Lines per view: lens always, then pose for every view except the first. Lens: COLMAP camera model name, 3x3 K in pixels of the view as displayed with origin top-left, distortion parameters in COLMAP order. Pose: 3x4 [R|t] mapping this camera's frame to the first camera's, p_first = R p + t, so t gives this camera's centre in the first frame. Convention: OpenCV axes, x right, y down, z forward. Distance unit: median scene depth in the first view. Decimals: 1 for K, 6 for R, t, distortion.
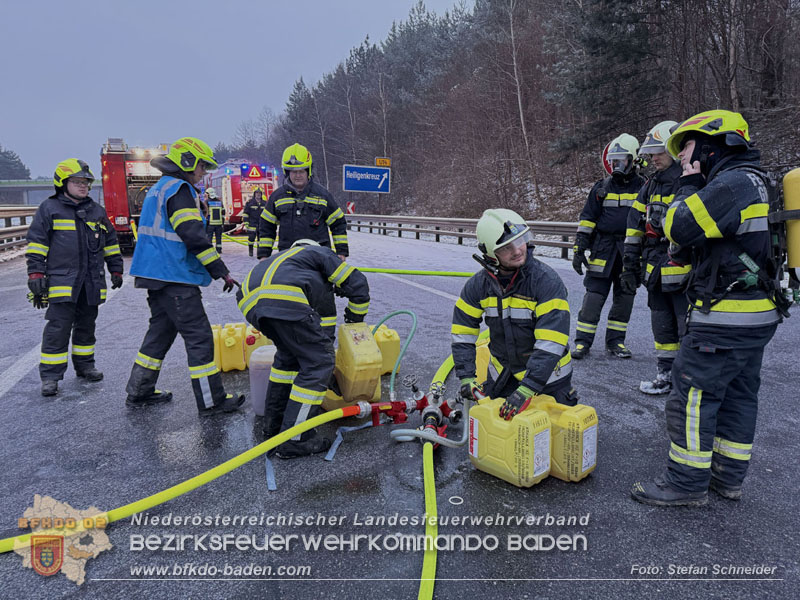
lens RADIAL K [[557.9, 0, 395.8], [0, 557.9, 326.8], [0, 0, 1]] dist [0.002078, 0.000233]
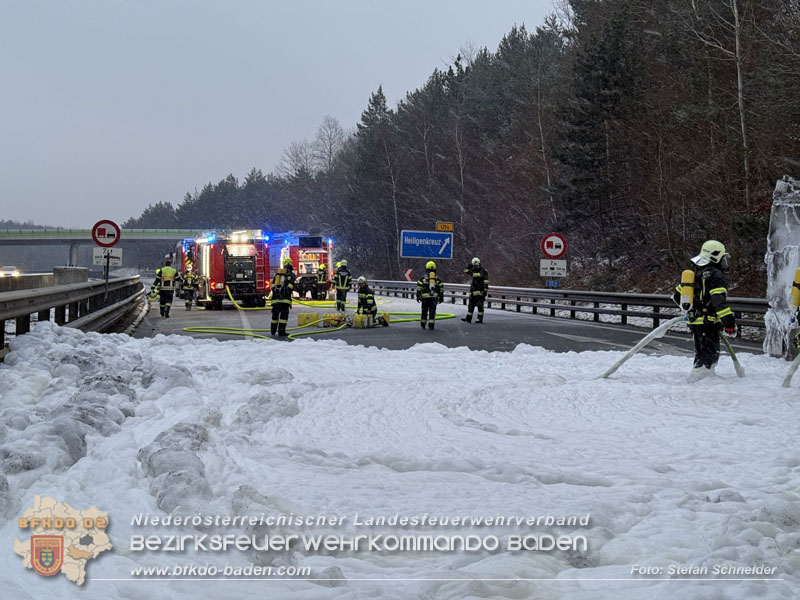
lens RADIAL K [[1128.2, 0, 399.9], [0, 1128.2, 299.6], [0, 0, 1]] dist [-0.007497, 0.000000]
pose [[0.987950, 0.005408, -0.154677, 0.195561], [-0.033214, 0.983514, -0.177756, 0.163949], [0.151165, 0.180752, 0.971843, -0.827765]]
